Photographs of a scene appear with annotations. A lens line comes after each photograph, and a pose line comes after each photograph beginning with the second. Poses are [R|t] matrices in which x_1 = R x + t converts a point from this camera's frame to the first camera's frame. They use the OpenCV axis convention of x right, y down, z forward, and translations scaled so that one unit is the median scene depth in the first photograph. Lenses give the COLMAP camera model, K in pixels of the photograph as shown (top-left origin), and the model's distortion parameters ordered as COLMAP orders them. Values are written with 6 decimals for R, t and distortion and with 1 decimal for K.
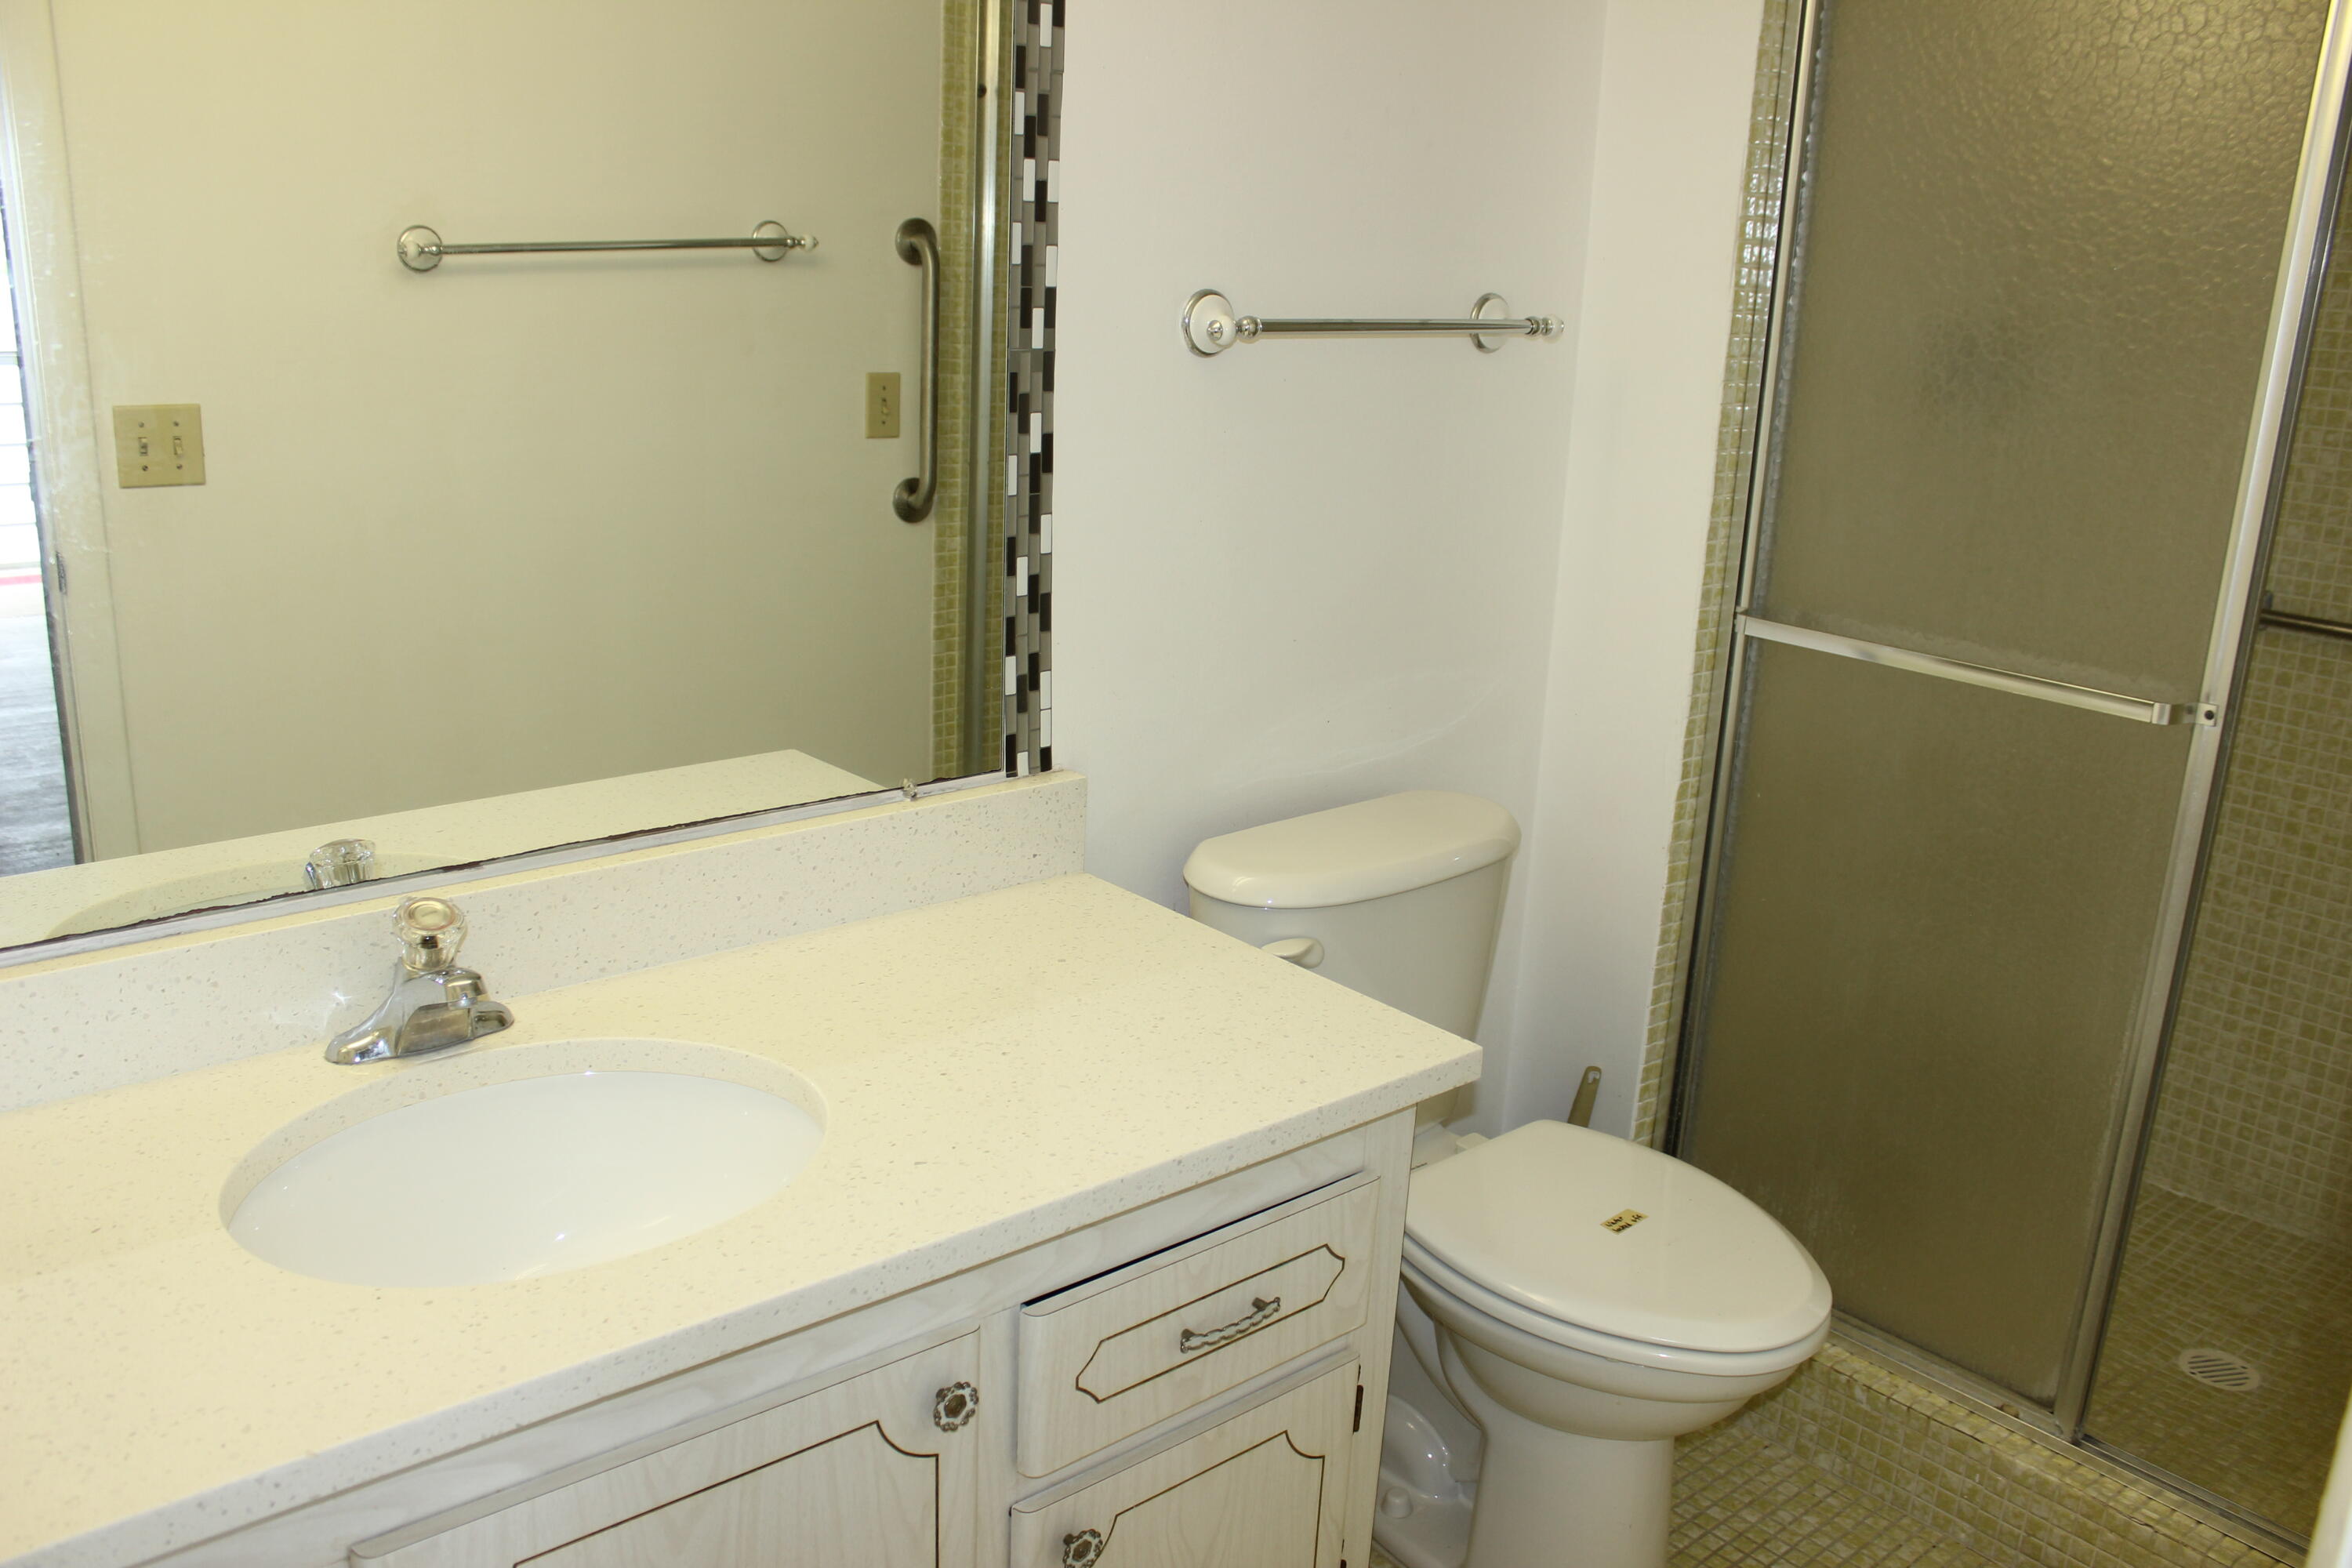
lens RADIAL K [[1931.0, 0, 1171.1], [0, 1931.0, 803.9], [0, 0, 1]] dist [-0.169775, 0.146285]
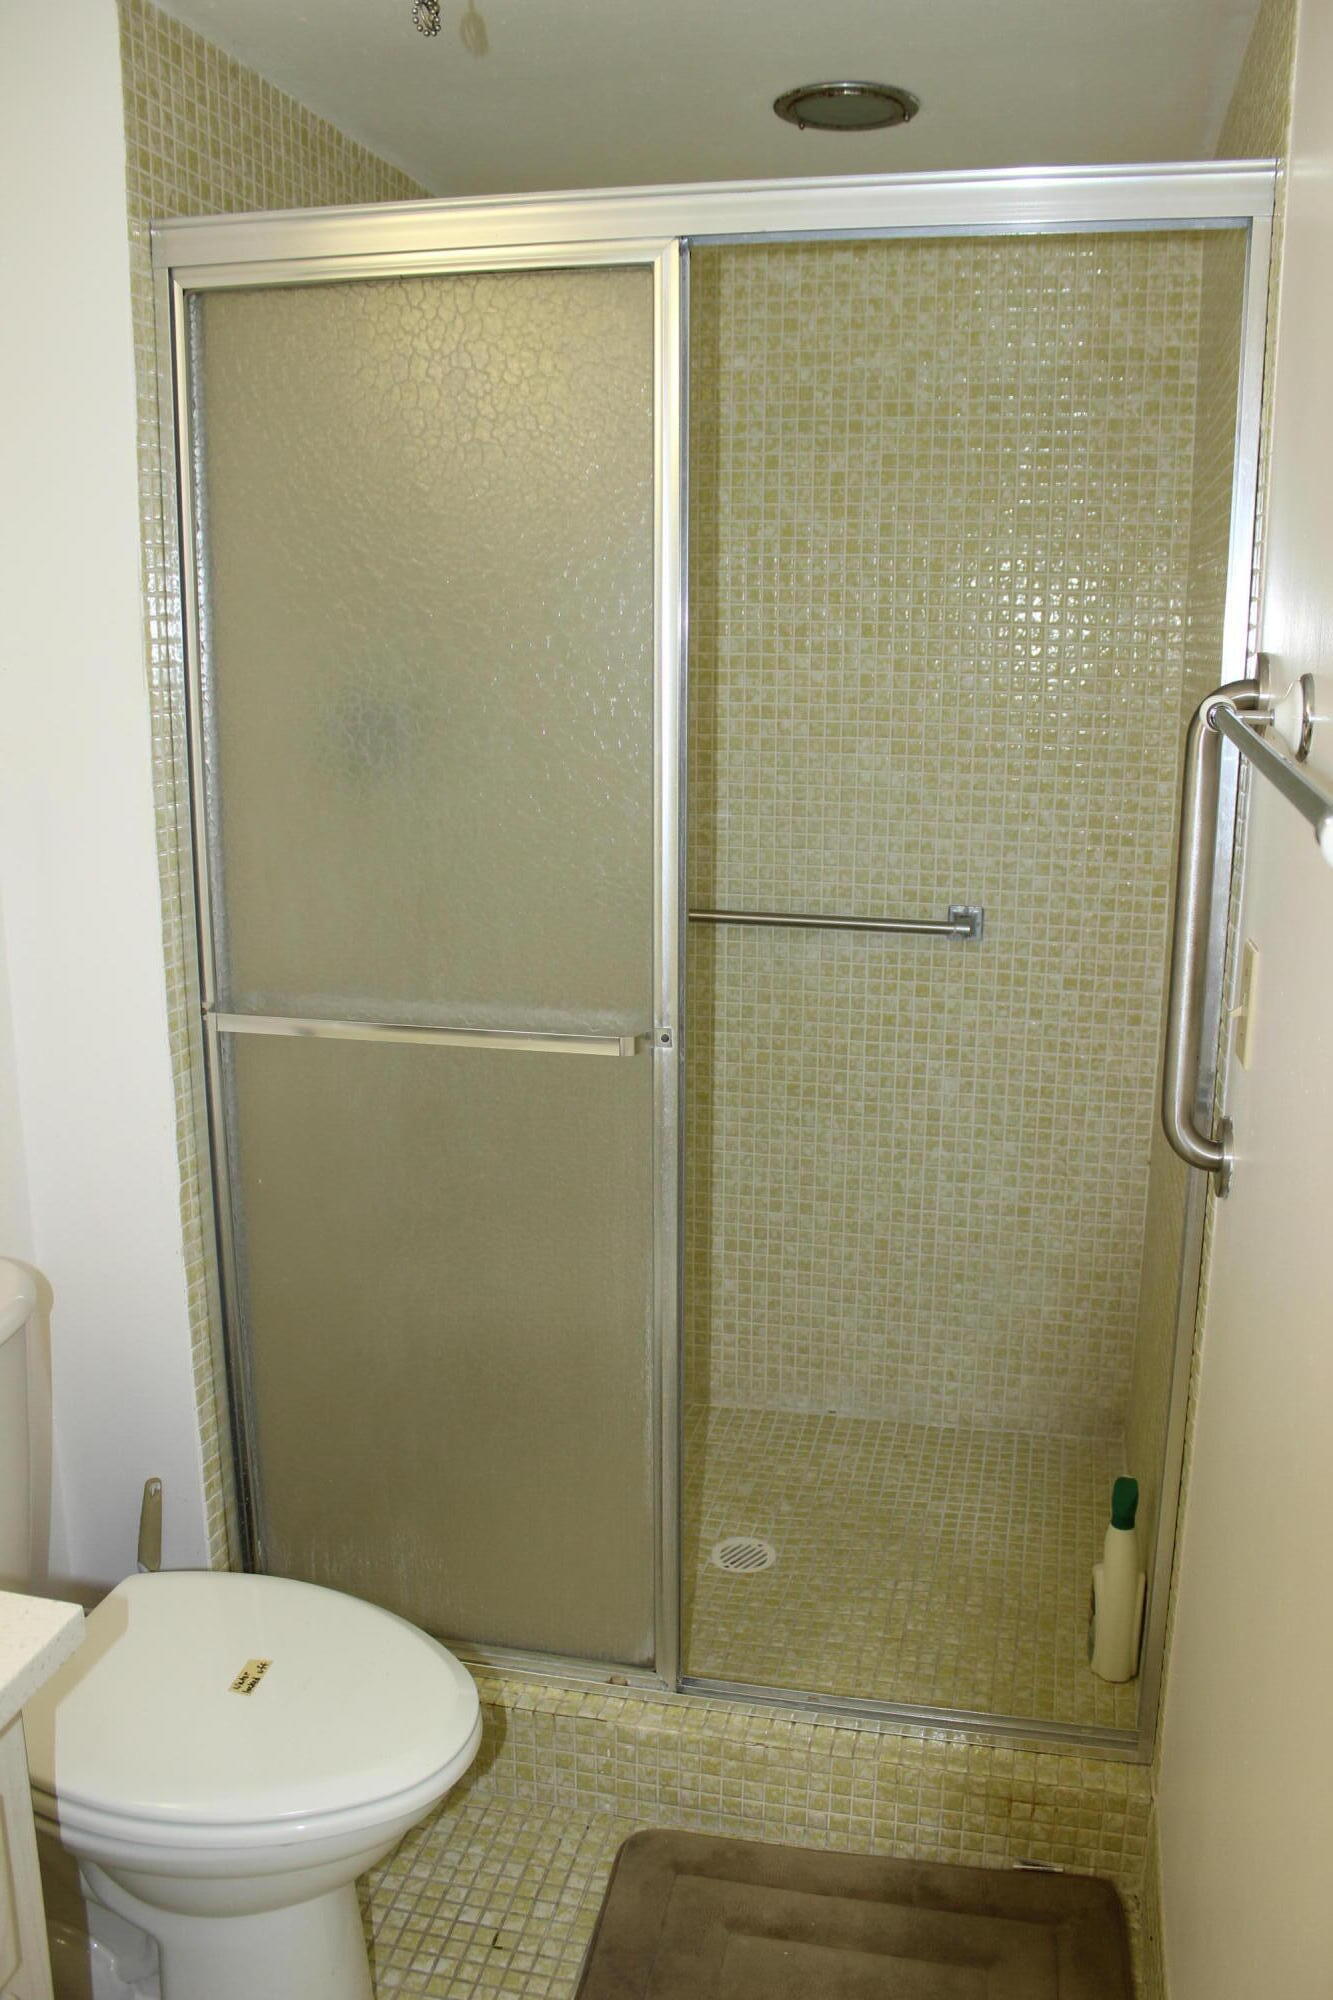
lens RADIAL K [[1642.0, 0, 676.1], [0, 1642.0, 996.4], [0, 0, 1]] dist [-0.169775, 0.146285]
pose [[0.801634, -0.172539, 0.572375, 0.011360], [0.198850, 0.979885, 0.016883, -0.074817], [-0.563774, 0.100283, 0.819818, 0.169816]]
